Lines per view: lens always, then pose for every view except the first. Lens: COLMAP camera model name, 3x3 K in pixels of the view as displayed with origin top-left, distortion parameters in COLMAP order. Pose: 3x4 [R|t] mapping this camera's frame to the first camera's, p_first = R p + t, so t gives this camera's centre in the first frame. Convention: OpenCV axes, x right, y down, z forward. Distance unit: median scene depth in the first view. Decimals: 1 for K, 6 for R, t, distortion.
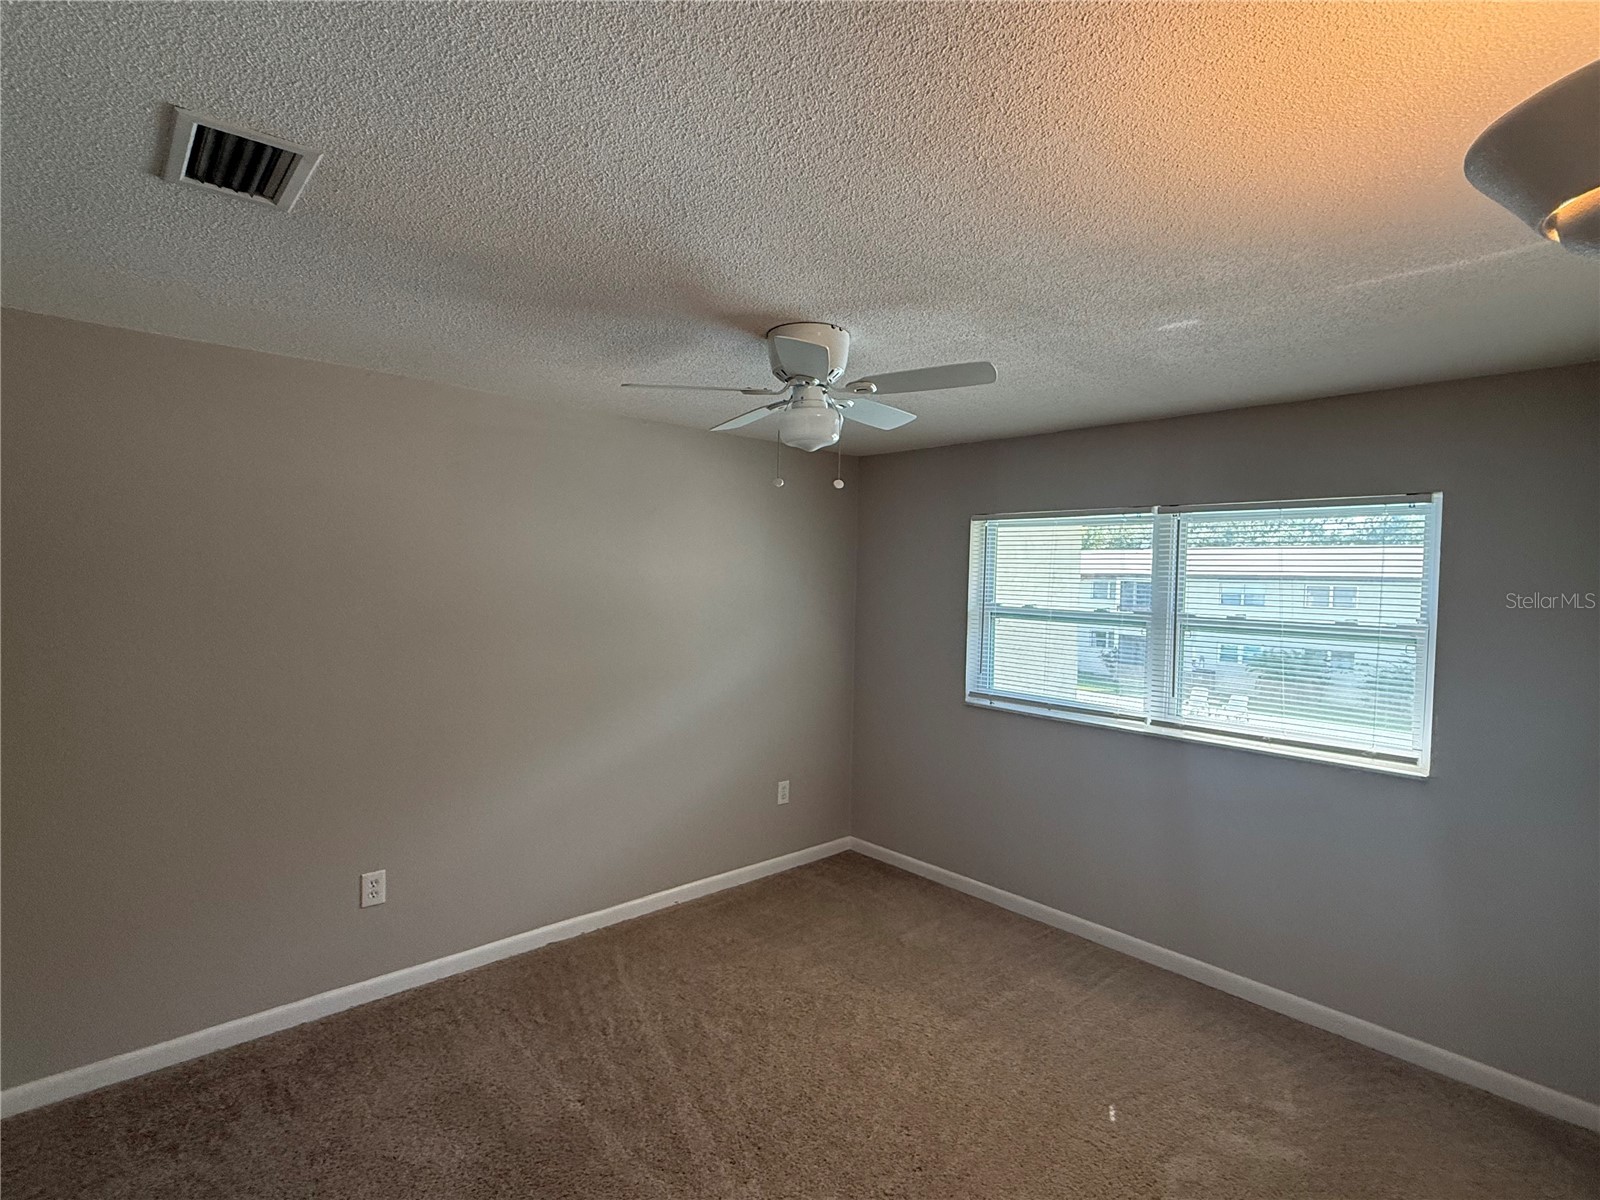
lens RADIAL K [[792.9, 0, 800.0], [0, 792.9, 600.0], [0, 0, 1]] dist [0.000400, -0.001044]
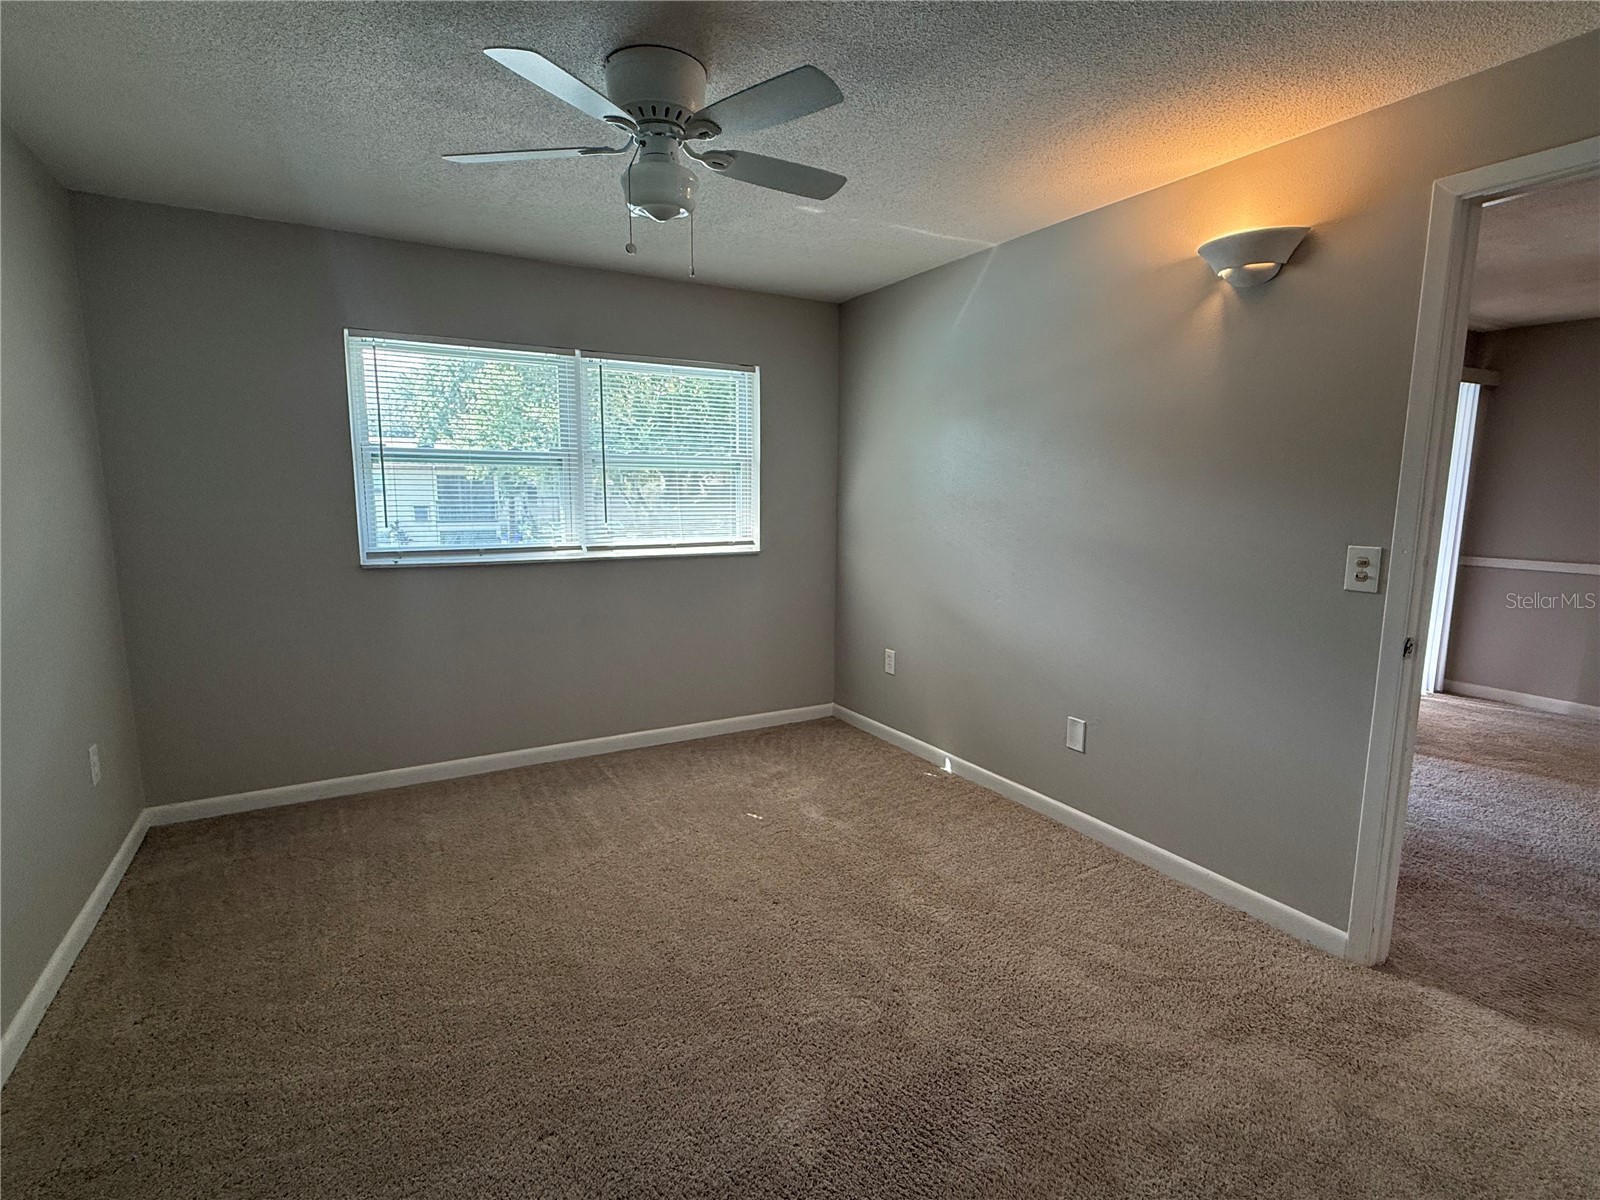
lens RADIAL K [[792.9, 0, 800.0], [0, 792.9, 600.0], [0, 0, 1]] dist [0.000400, -0.001044]
pose [[0.193366, -0.176102, 0.965193, -0.583418], [0.014373, 0.984163, 0.176684, 0.031249], [-0.981021, -0.020292, 0.192835, 0.477397]]
